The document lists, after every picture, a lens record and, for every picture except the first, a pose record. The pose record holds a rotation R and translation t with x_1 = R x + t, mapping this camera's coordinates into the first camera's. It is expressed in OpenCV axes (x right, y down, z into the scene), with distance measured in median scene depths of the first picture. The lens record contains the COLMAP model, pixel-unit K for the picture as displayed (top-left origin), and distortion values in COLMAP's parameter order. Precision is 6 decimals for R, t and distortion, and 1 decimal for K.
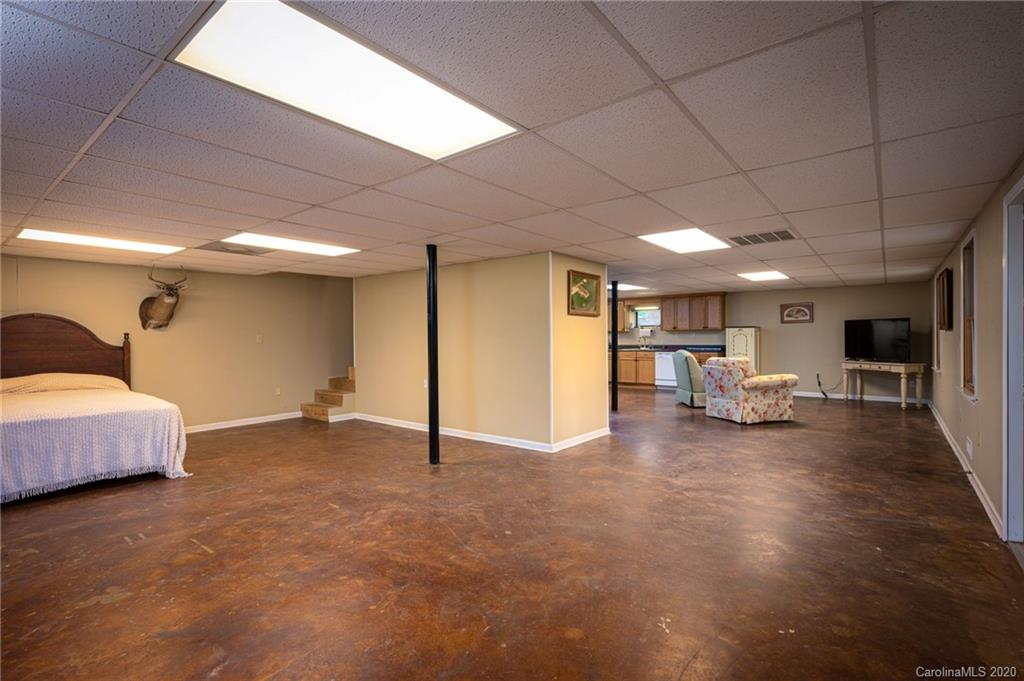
lens RADIAL K [[468.3, 0, 514.6], [0, 468.3, 337.0], [0, 0, 1]] dist [0.001101, 0.000046]
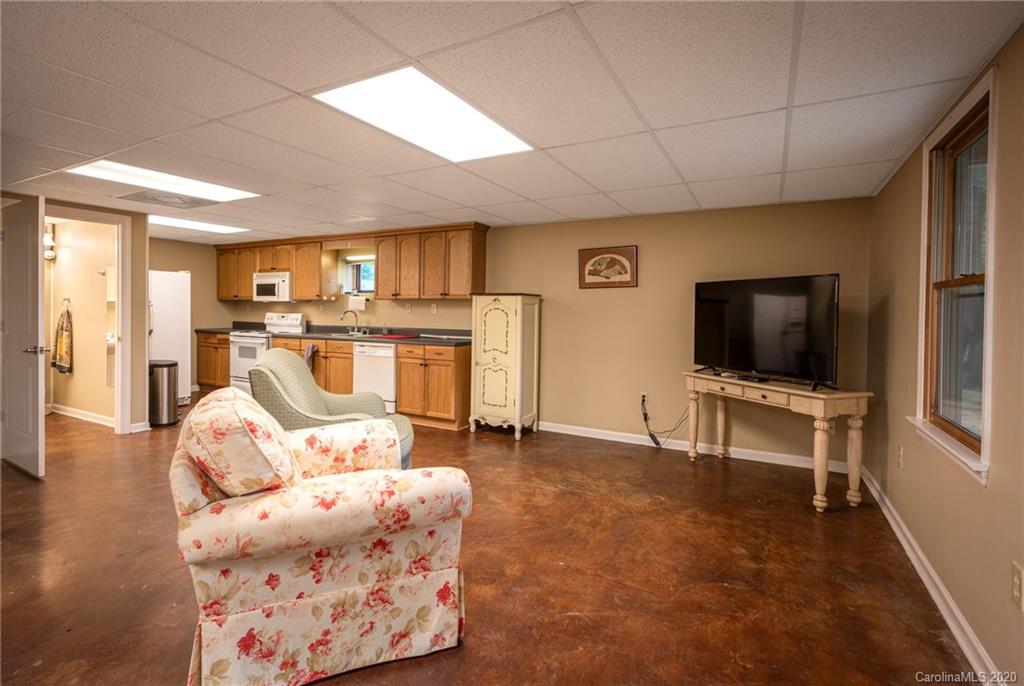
lens RADIAL K [[468.3, 0, 484.3], [0, 468.3, 315.8], [0, 0, 1]] dist [0.001101, 0.000046]
pose [[0.991775, 0.016028, 0.126989, 0.443047], [-0.017920, 0.999745, 0.013767, -0.006242], [-0.126736, -0.015929, 0.991809, 0.574147]]
